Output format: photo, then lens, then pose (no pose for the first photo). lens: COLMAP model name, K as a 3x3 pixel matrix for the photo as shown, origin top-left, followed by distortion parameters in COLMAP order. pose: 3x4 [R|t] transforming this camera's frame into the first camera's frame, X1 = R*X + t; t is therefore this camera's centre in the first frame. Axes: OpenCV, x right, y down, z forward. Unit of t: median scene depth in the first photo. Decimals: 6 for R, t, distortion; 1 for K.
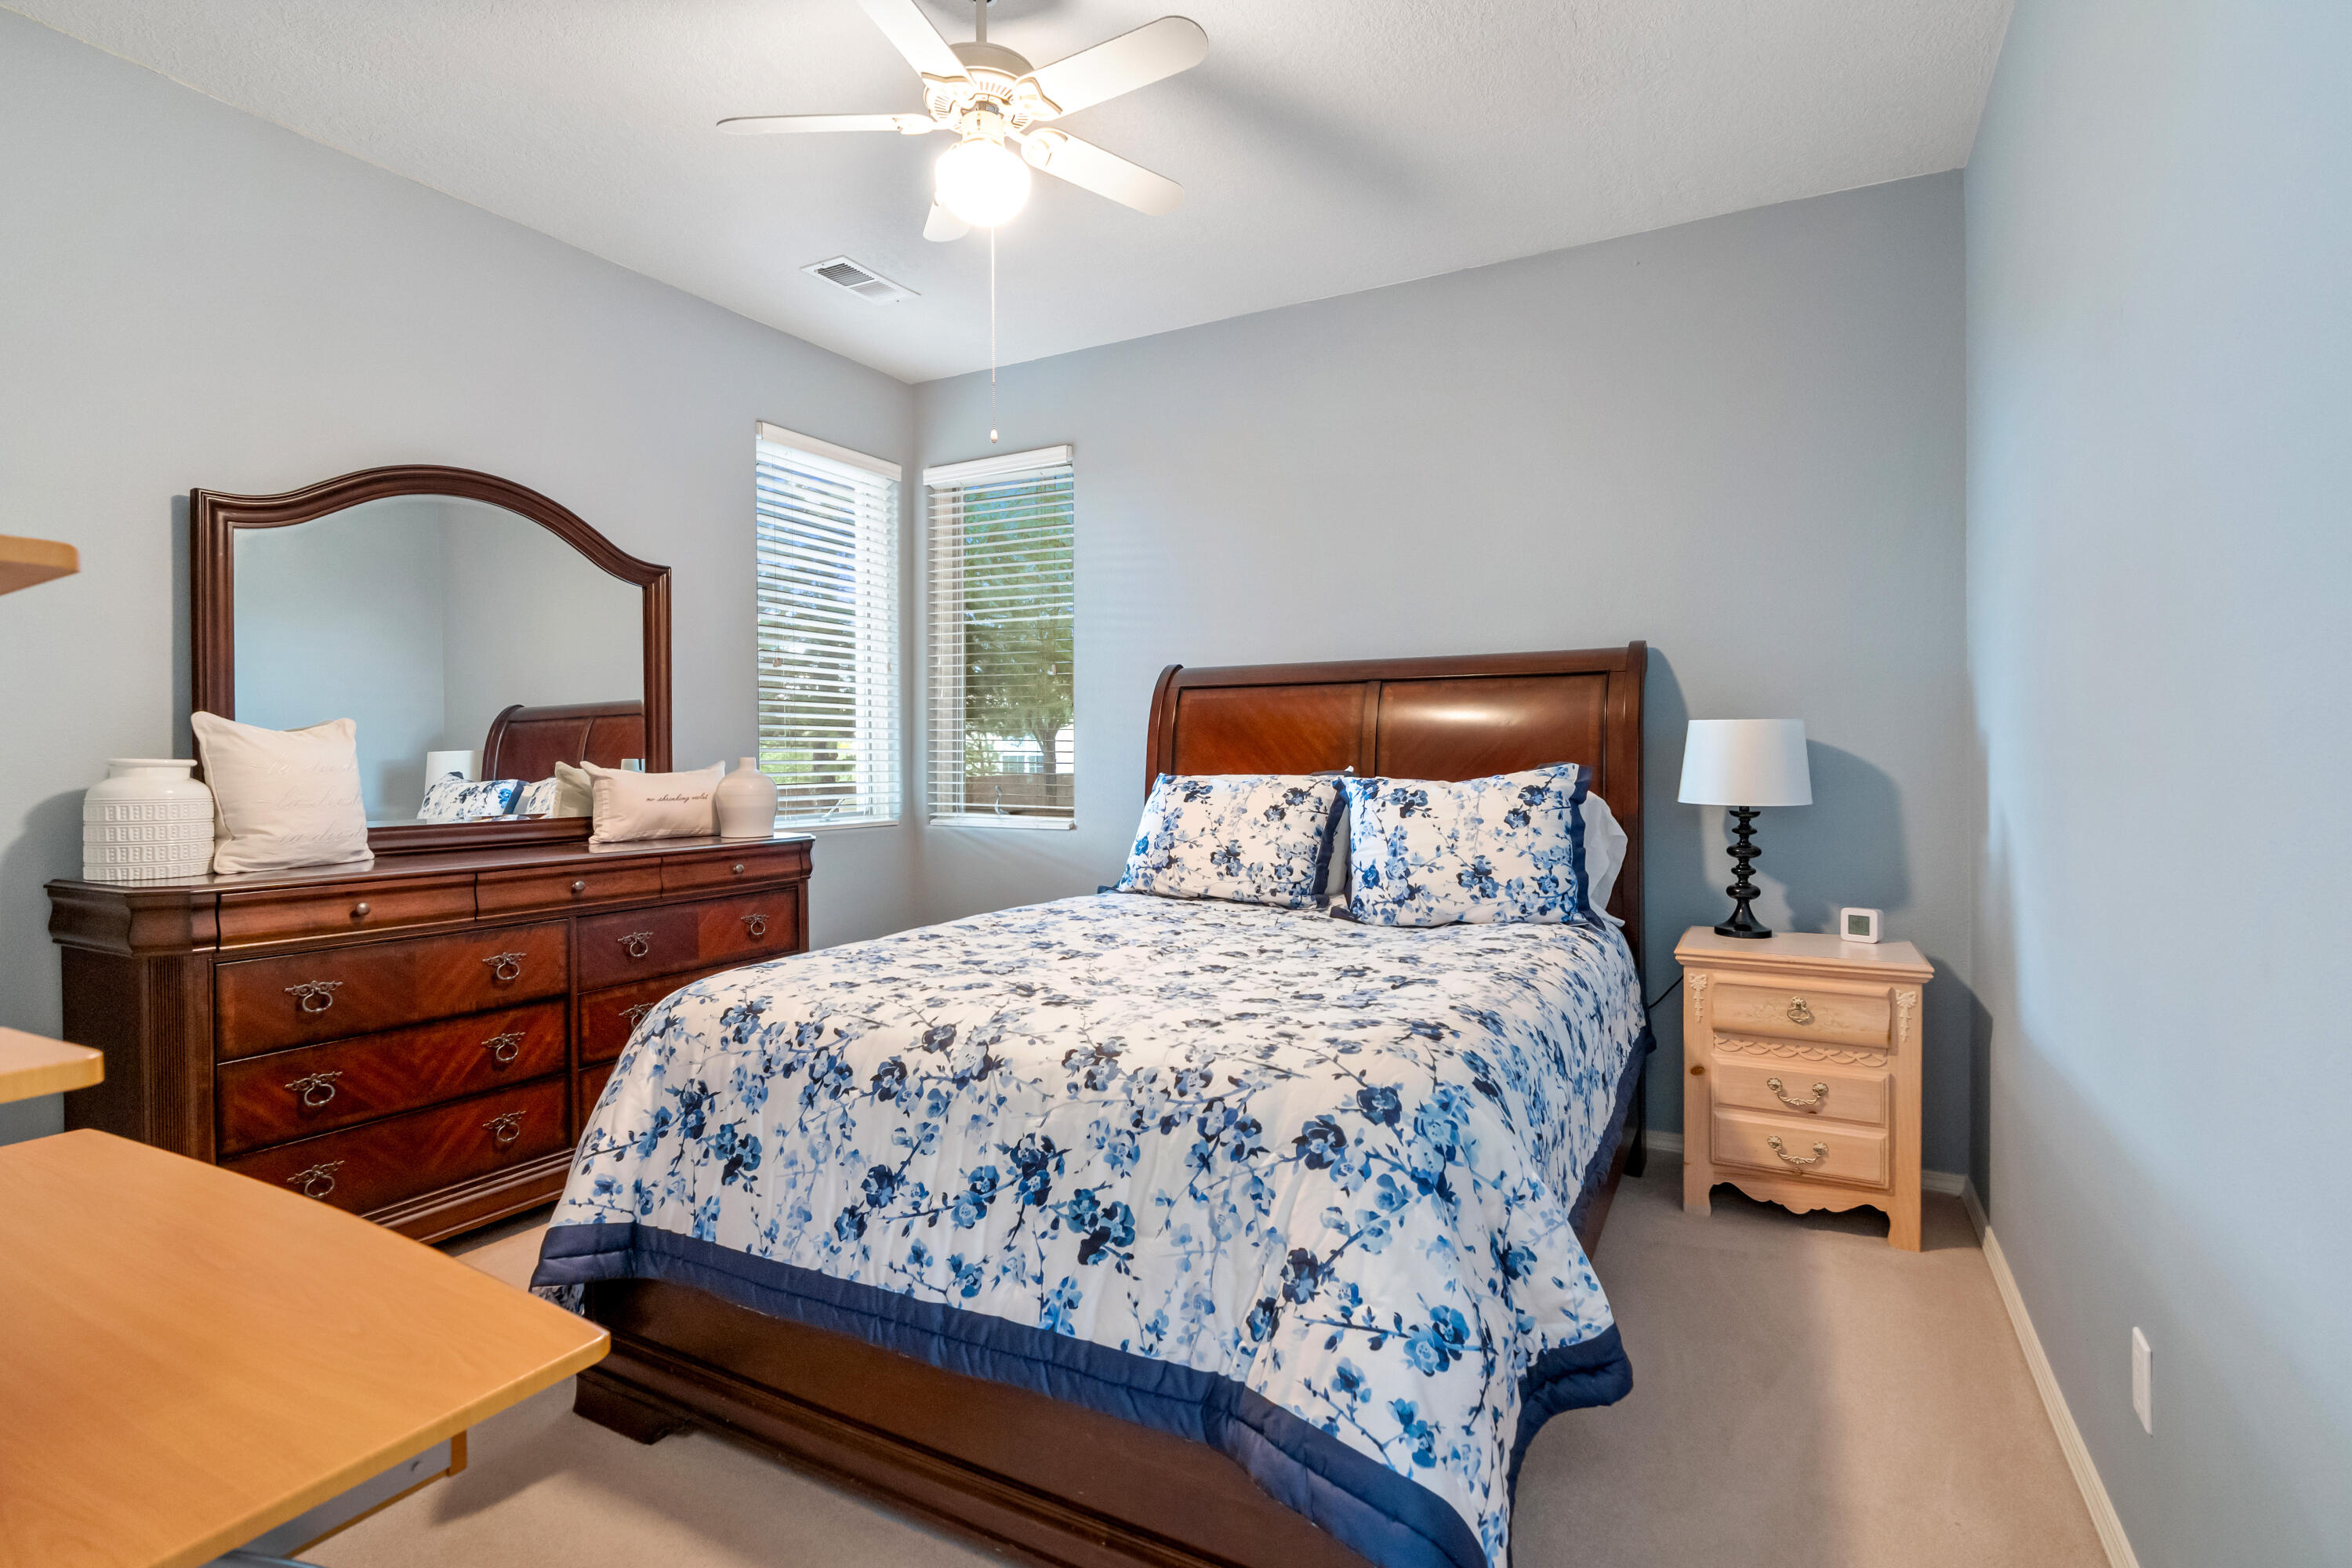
lens RADIAL K [[1122.8, 0, 1173.7], [0, 1122.8, 745.8], [0, 0, 1]] dist [-0.015086, -0.000157]
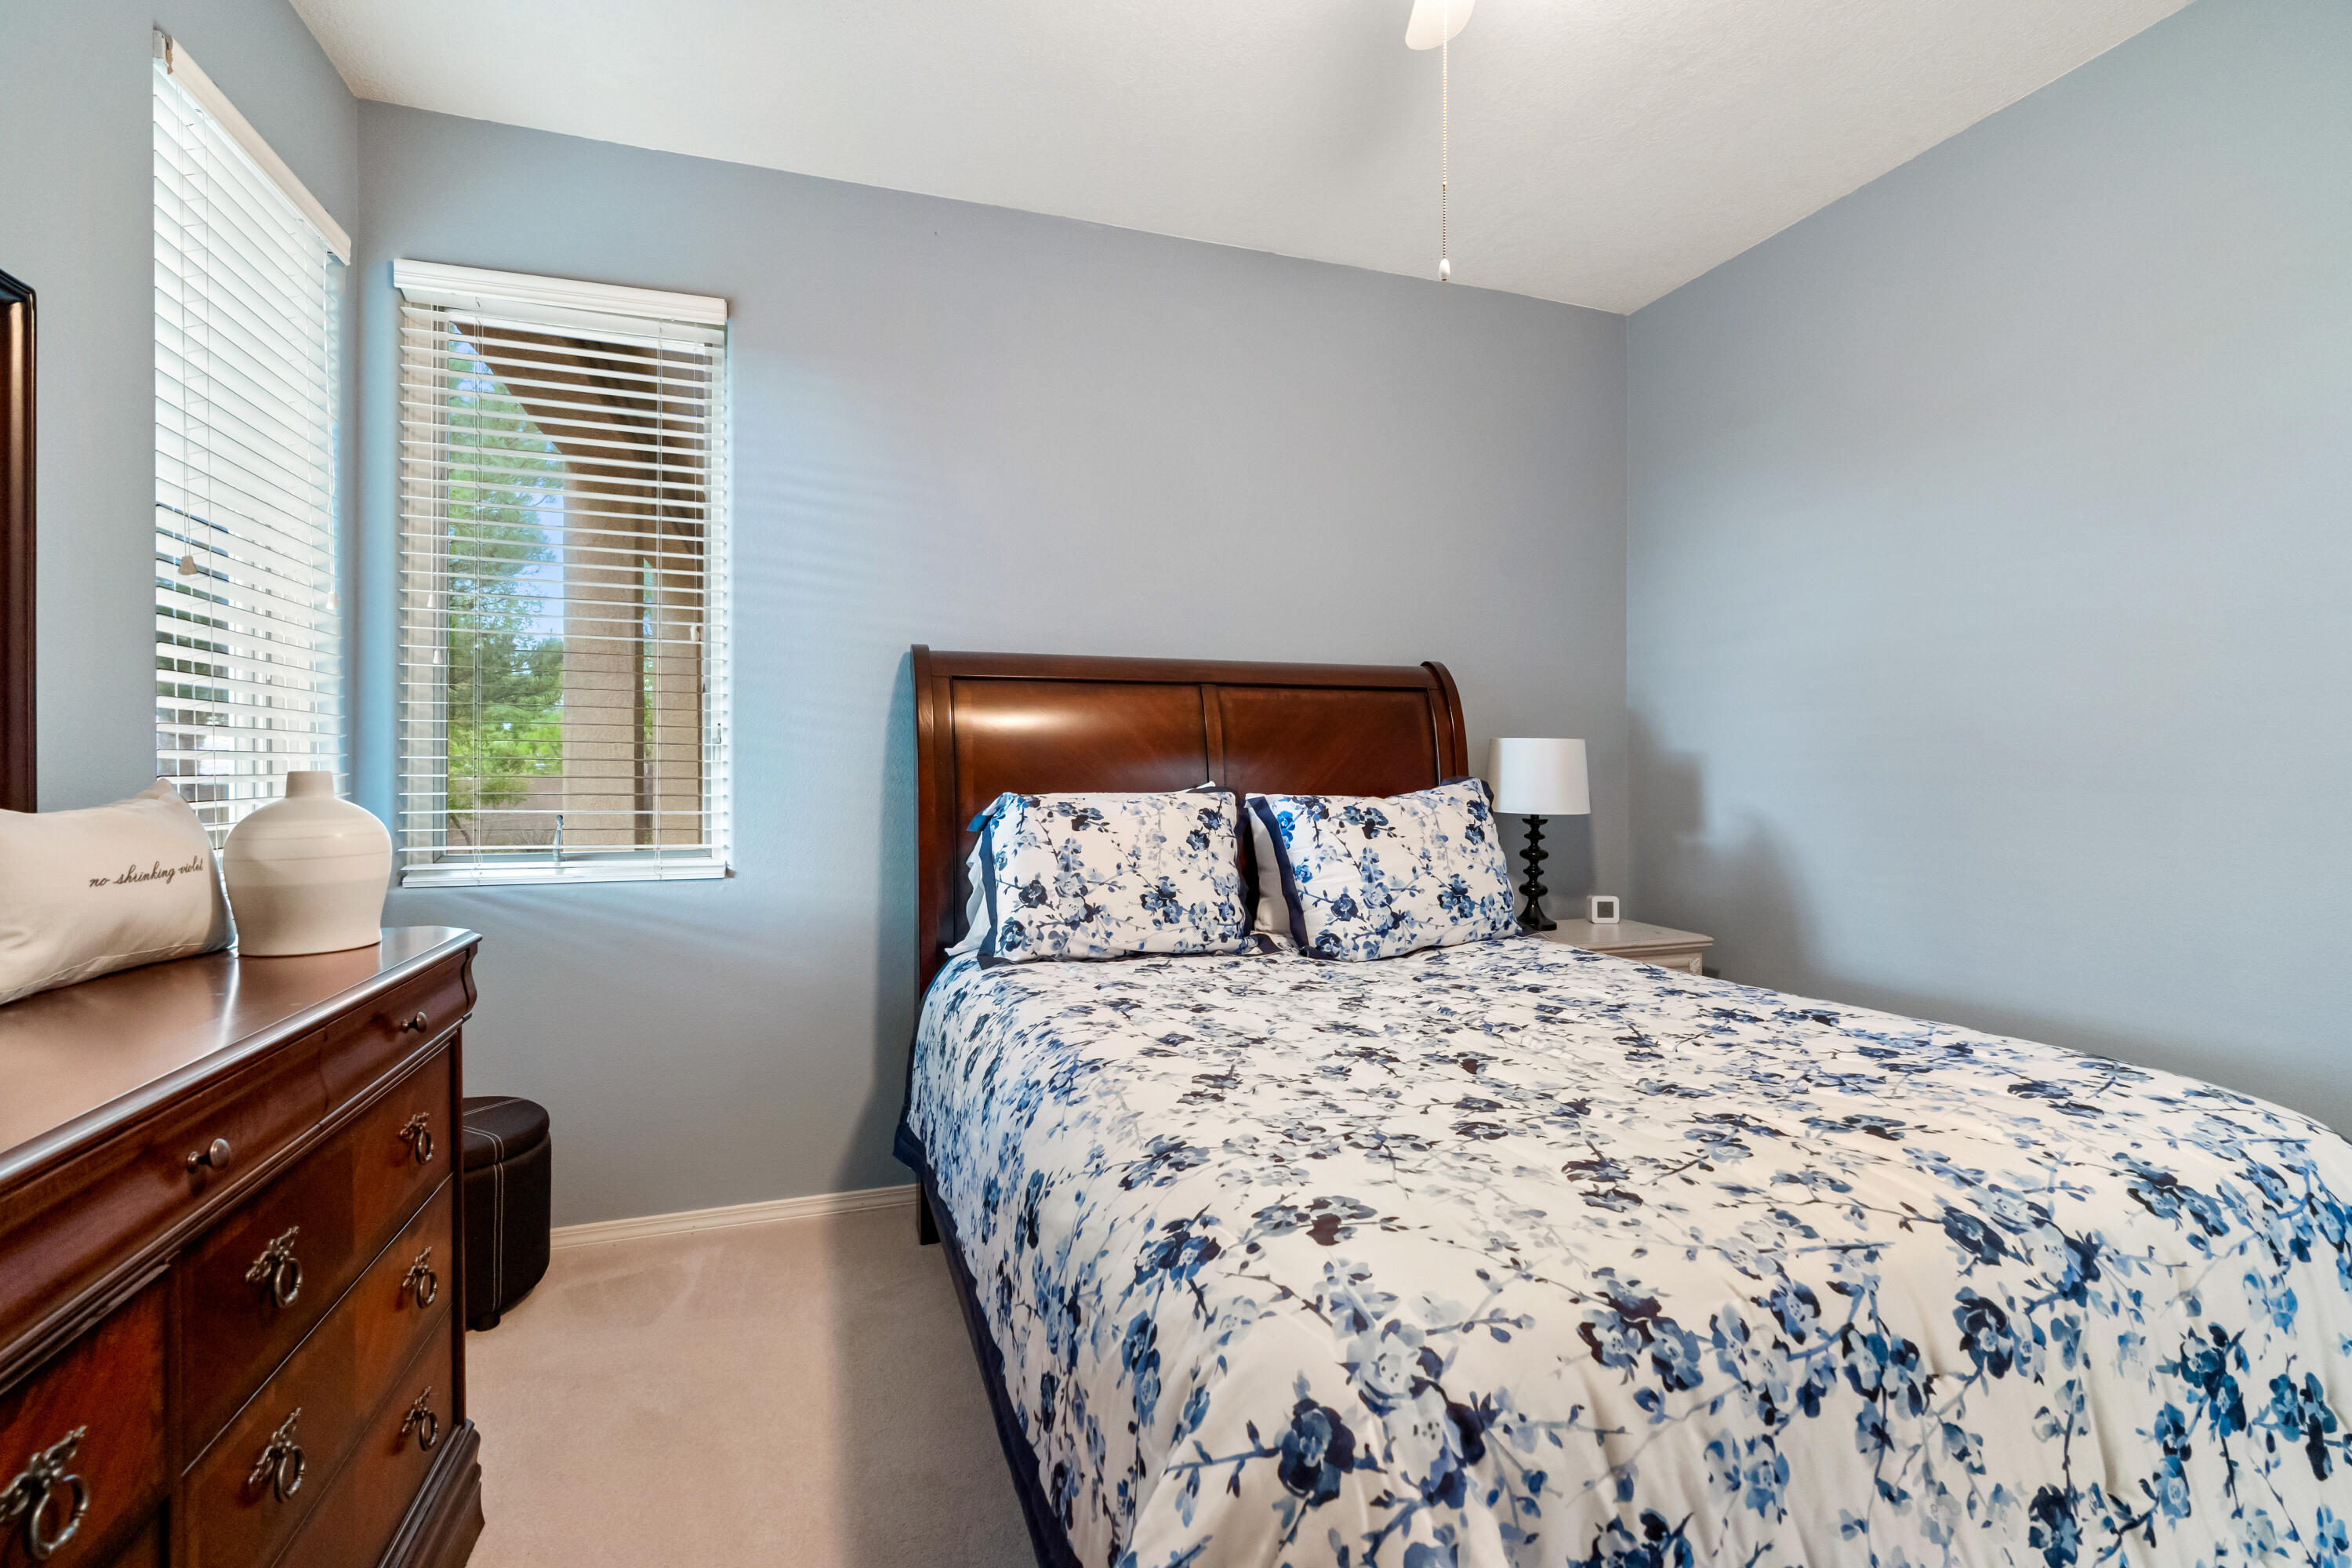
lens RADIAL K [[1070.3, 0, 1180.6], [0, 1070.3, 758.7], [0, 0, 1]] dist [-0.013462, 0.004444]
pose [[0.677267, 0.008668, 0.735686, -0.556164], [-0.010698, 0.999941, -0.001932, 0.003211], [-0.735659, -0.006562, 0.677320, 0.553168]]
